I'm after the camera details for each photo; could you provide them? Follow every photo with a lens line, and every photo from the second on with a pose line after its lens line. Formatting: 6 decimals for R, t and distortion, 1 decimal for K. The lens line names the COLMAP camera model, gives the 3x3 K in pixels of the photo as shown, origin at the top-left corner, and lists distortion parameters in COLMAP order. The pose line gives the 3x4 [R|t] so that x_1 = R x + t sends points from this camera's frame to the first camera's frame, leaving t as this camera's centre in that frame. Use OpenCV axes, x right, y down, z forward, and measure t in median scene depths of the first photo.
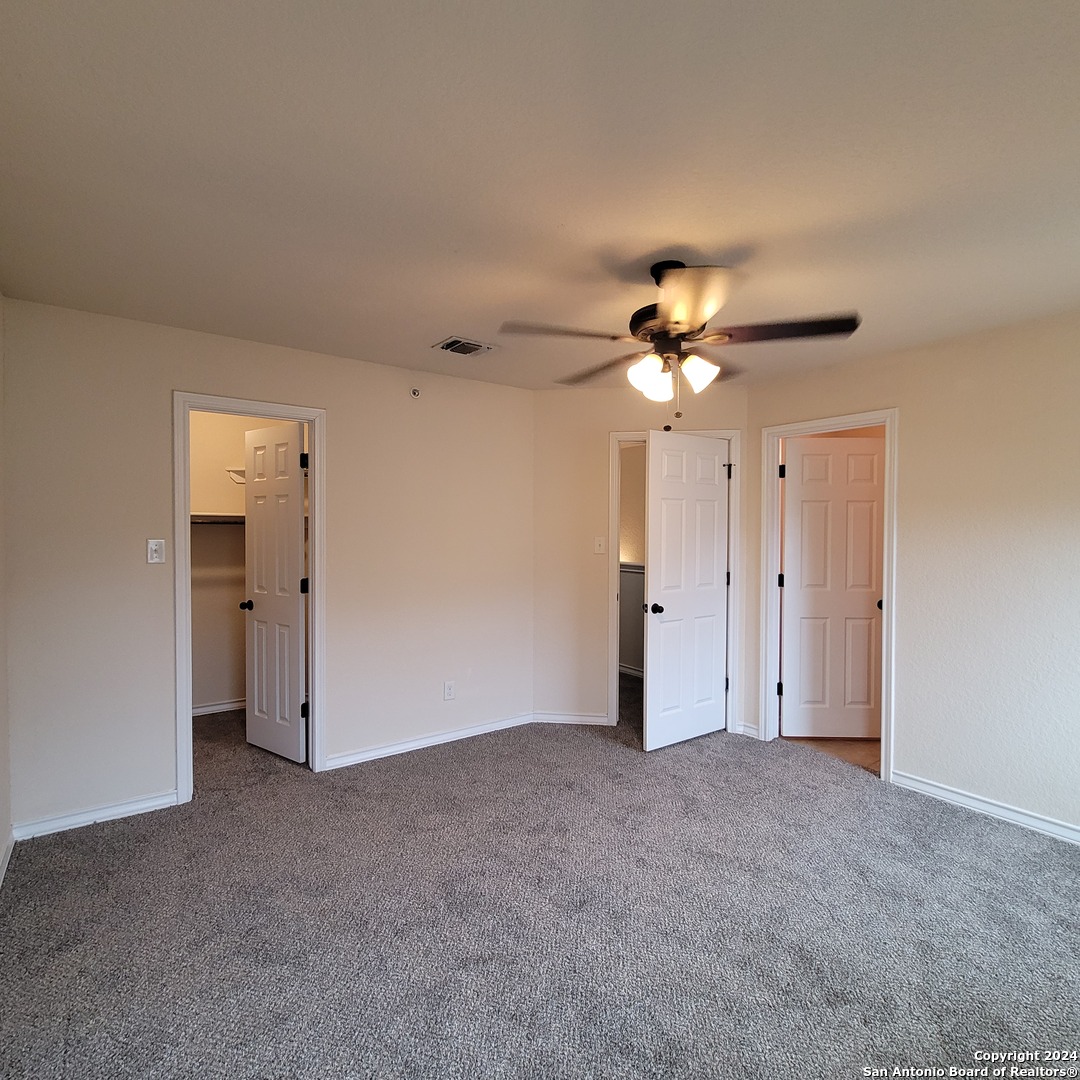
lens RADIAL K [[585.3, 0, 546.3], [0, 585.3, 537.9], [0, 0, 1]] dist [-0.004773, -0.000052]
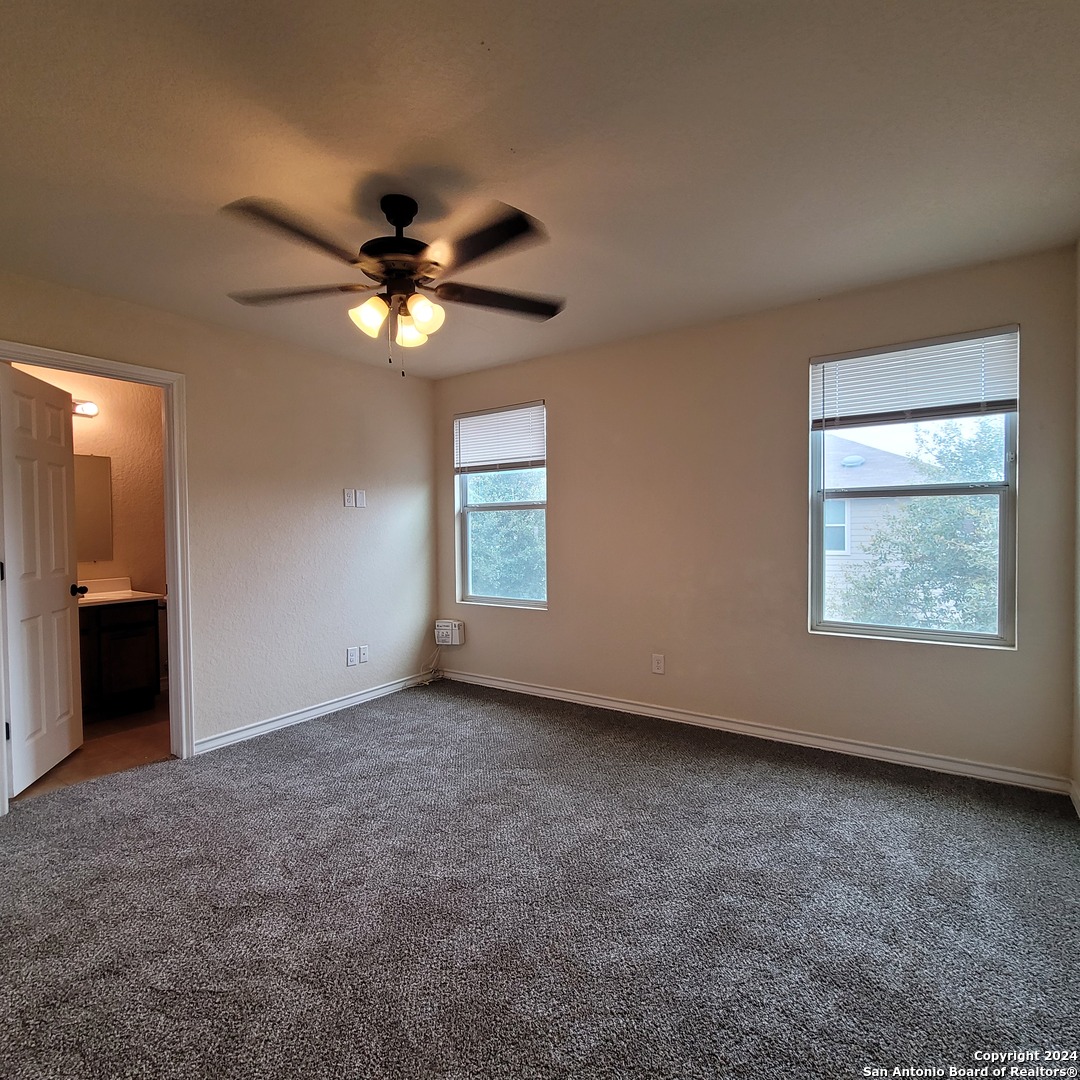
lens RADIAL K [[585.3, 0, 546.3], [0, 585.3, 537.9], [0, 0, 1]] dist [-0.004773, -0.000052]
pose [[-0.331002, -0.022984, 0.943350, -0.620040], [0.028848, 0.998990, 0.034462, 0.041475], [-0.943189, 0.038621, -0.330005, 0.881309]]
